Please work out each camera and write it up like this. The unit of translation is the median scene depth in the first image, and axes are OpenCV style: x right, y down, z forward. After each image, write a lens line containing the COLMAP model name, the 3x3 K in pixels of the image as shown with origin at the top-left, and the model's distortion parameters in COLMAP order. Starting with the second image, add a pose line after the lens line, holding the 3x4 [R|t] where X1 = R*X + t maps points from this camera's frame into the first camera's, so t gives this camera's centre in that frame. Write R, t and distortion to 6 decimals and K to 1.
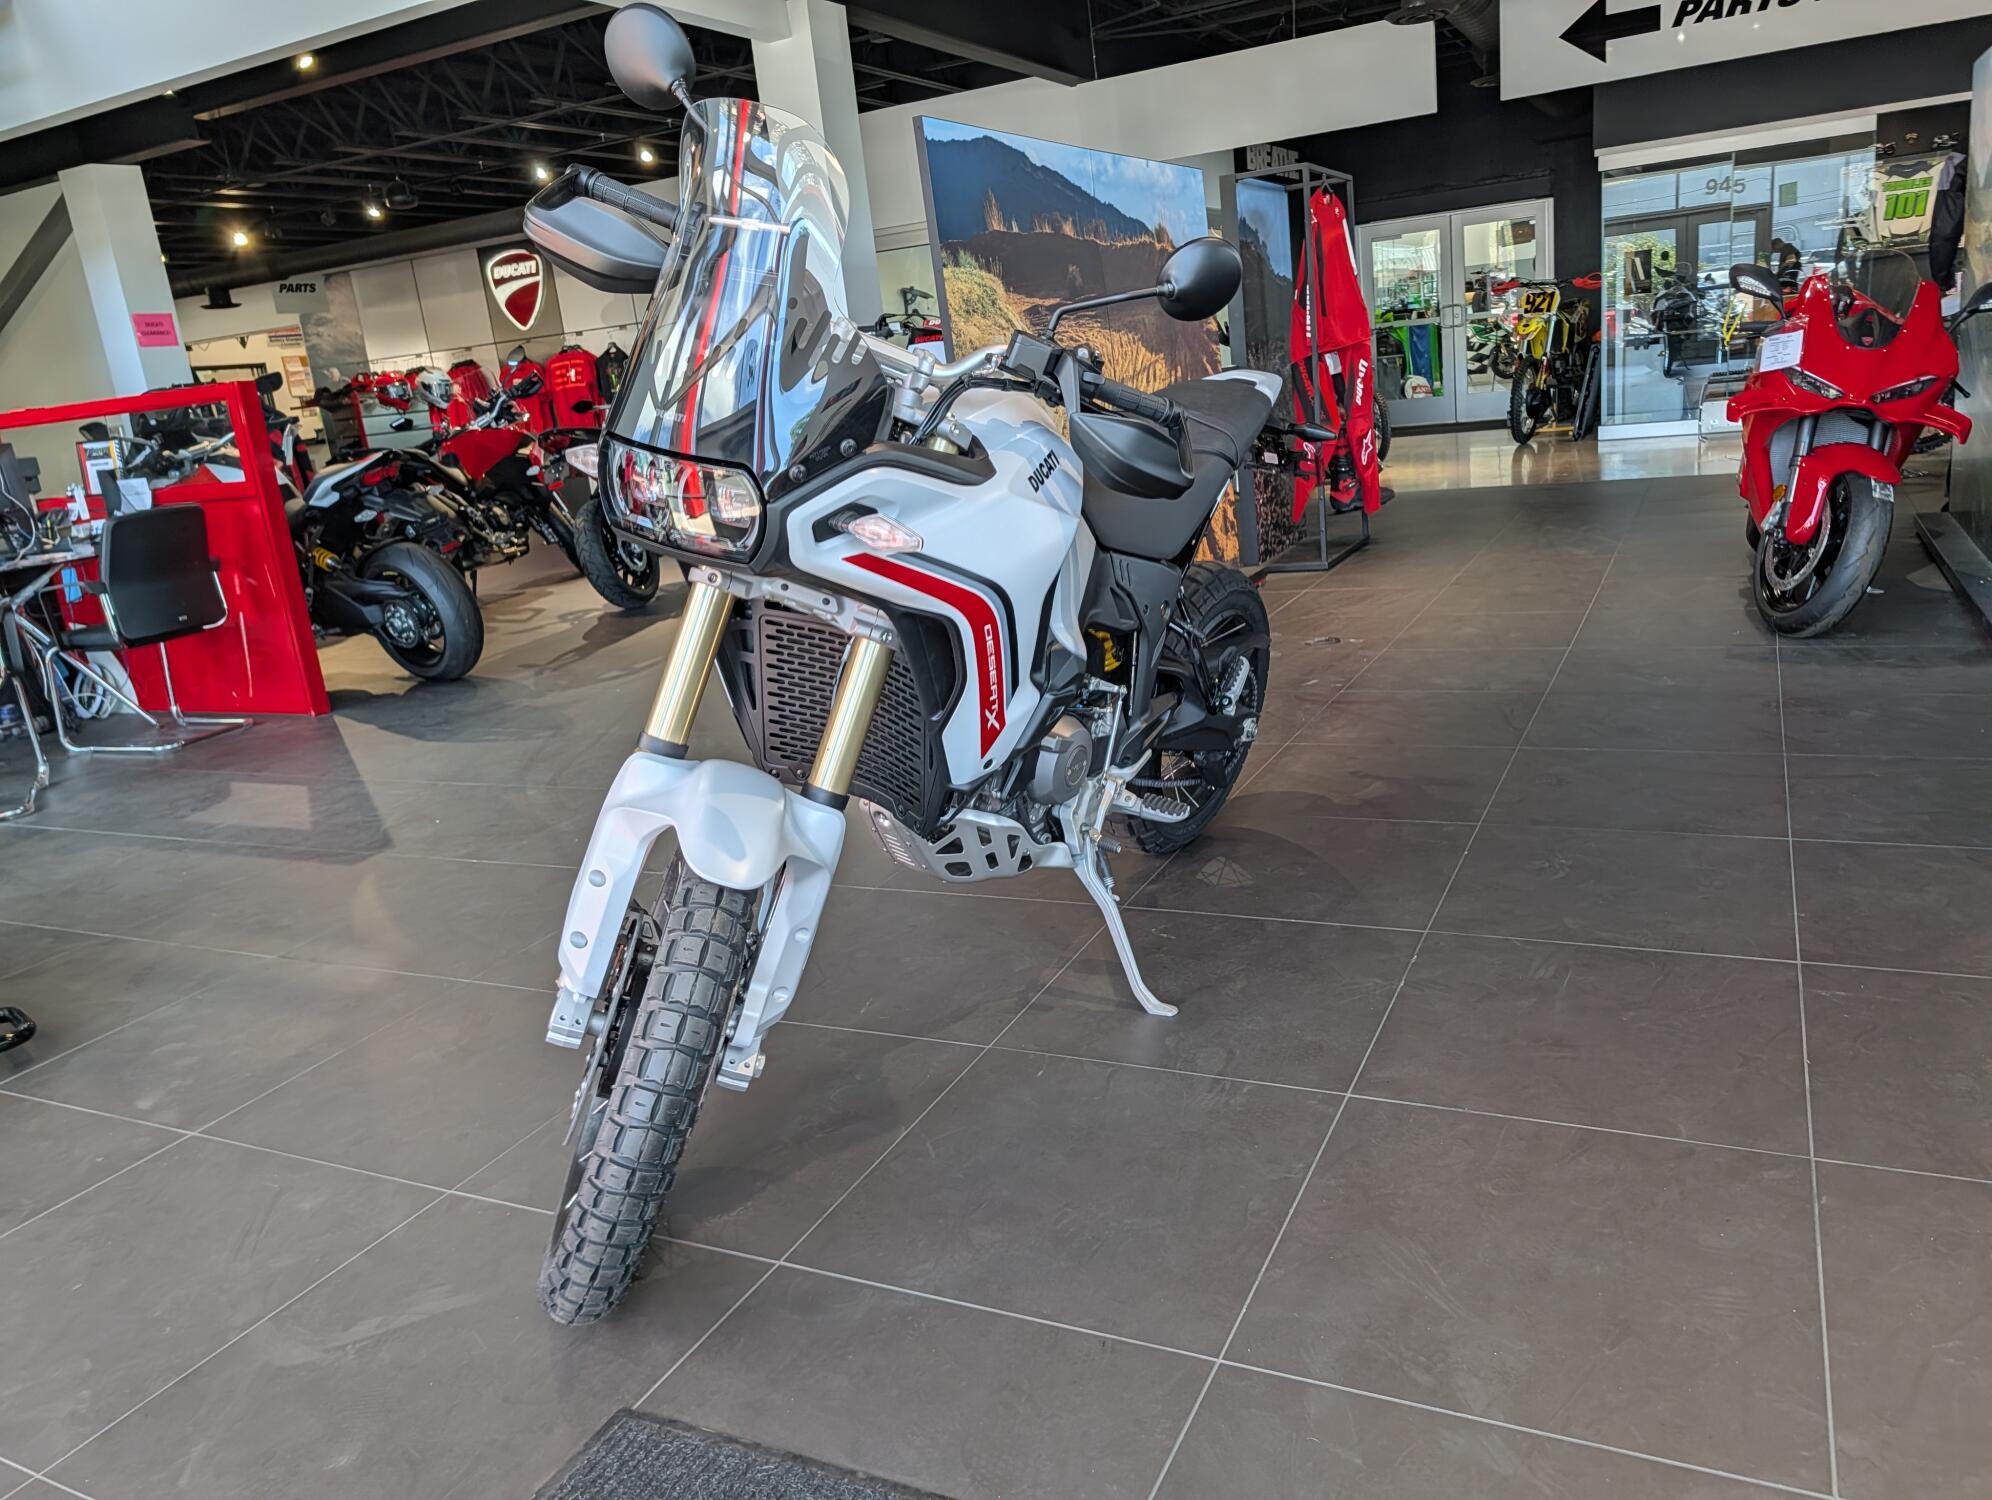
lens RADIAL K [[1448.1, 0, 995.6], [0, 1448.1, 754.4], [0, 0, 1]] dist [-0.004312, -0.004470]
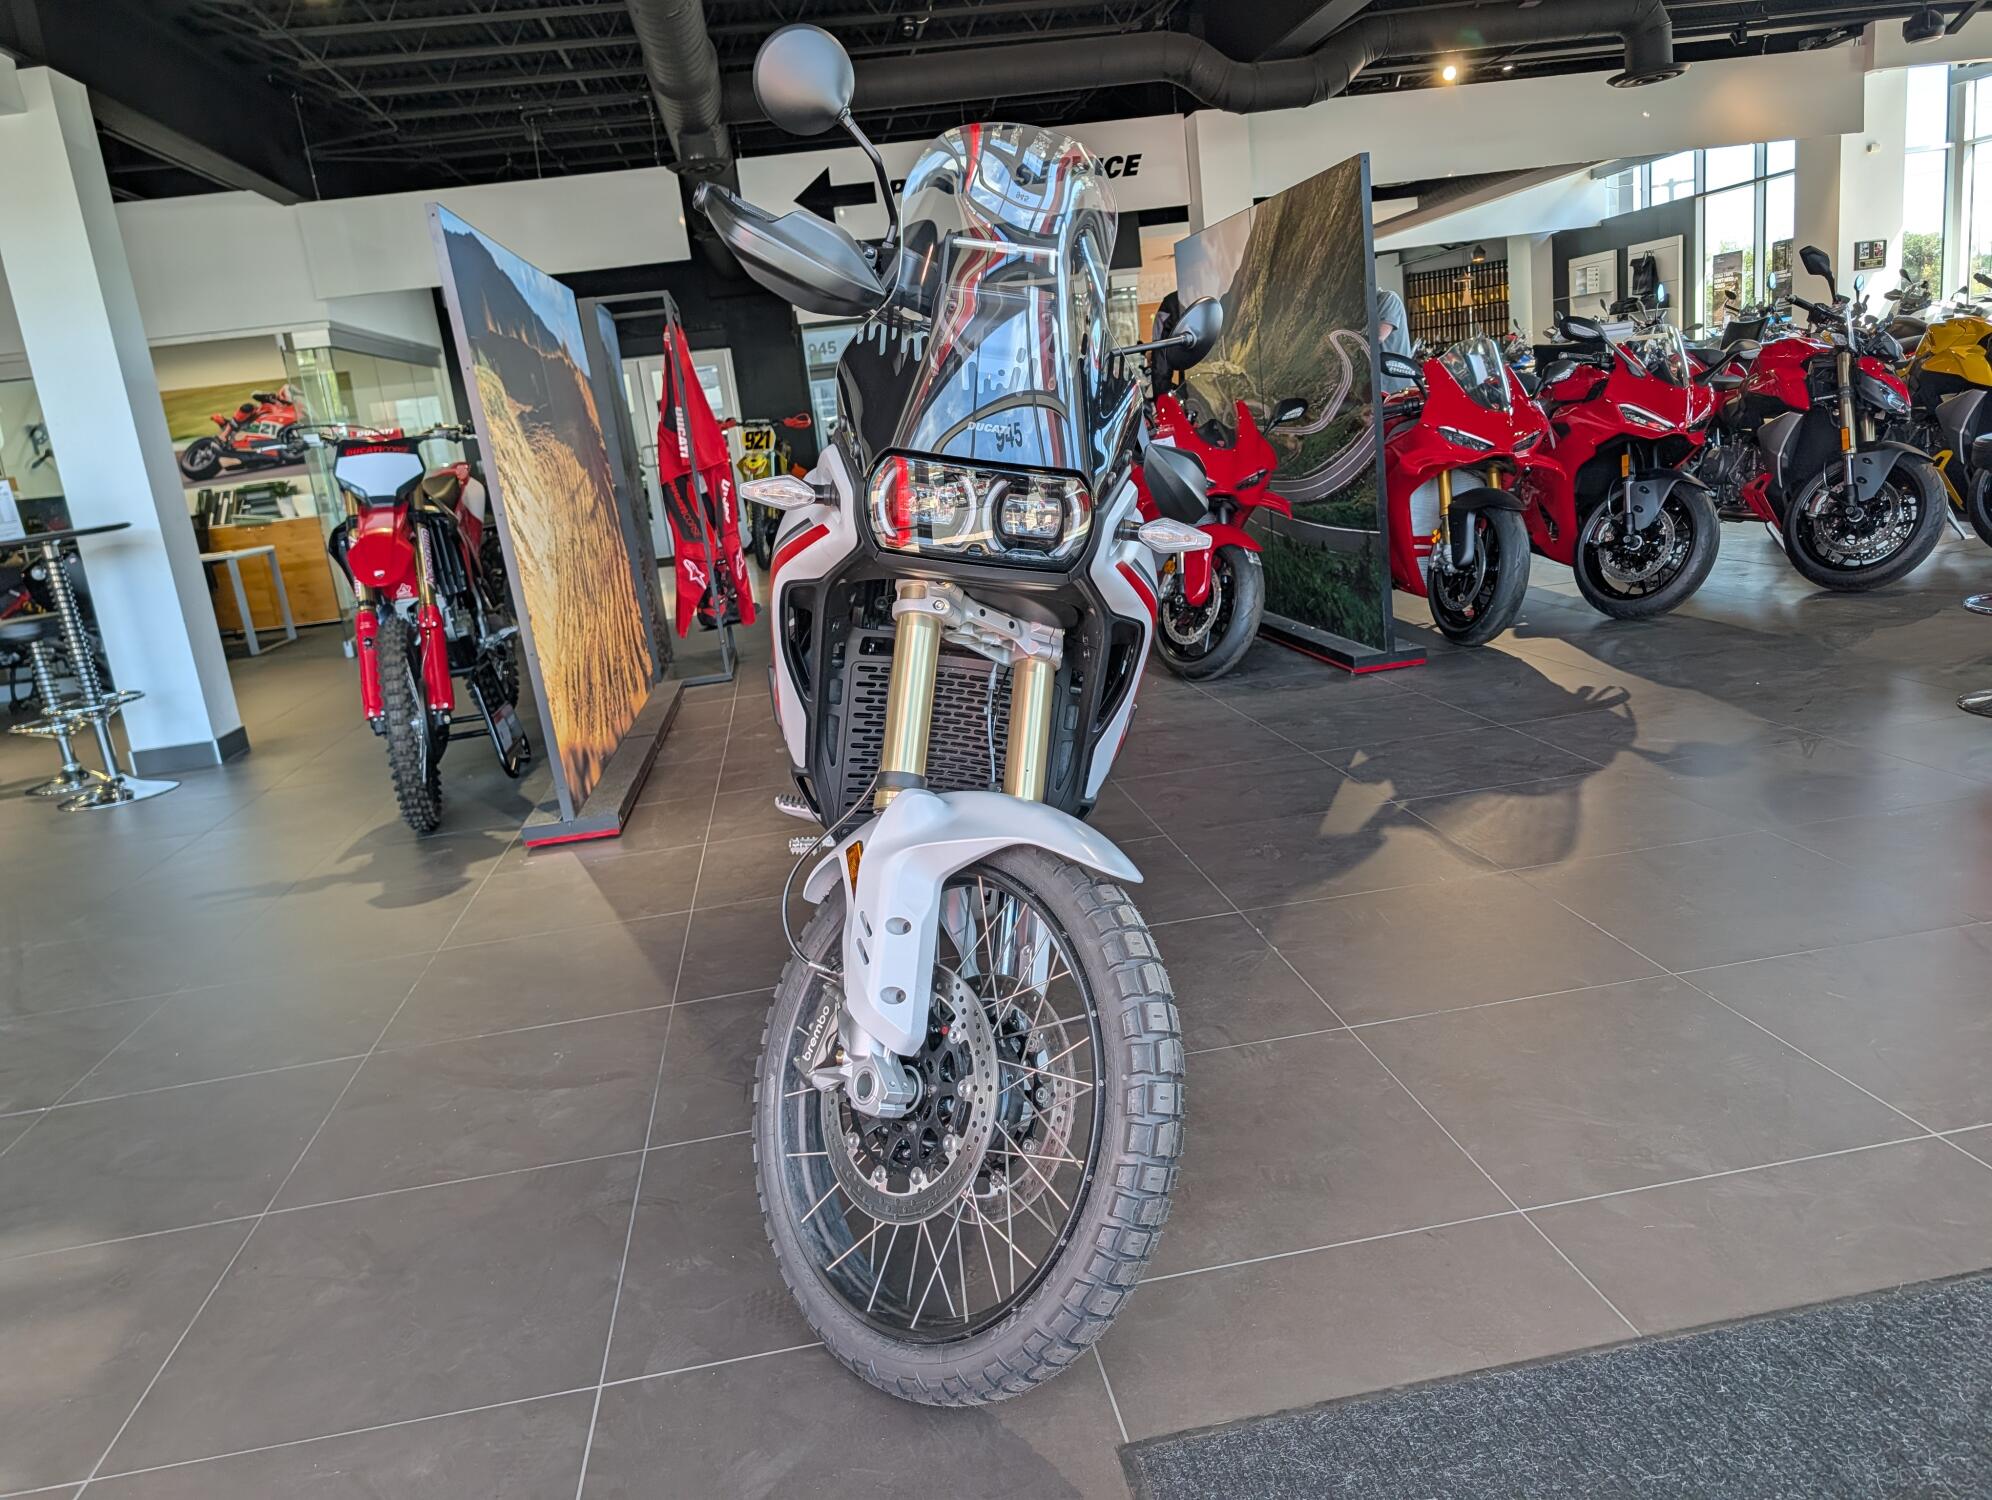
lens RADIAL K [[1451.3, 0, 994.6], [0, 1451.3, 782.5], [0, 0, 1]] dist [-0.001587, -0.005864]
pose [[0.825472, -0.125953, 0.550210, -0.292399], [0.171252, 0.984723, -0.031507, 0.013619], [-0.537837, 0.120233, 0.834431, 0.072005]]
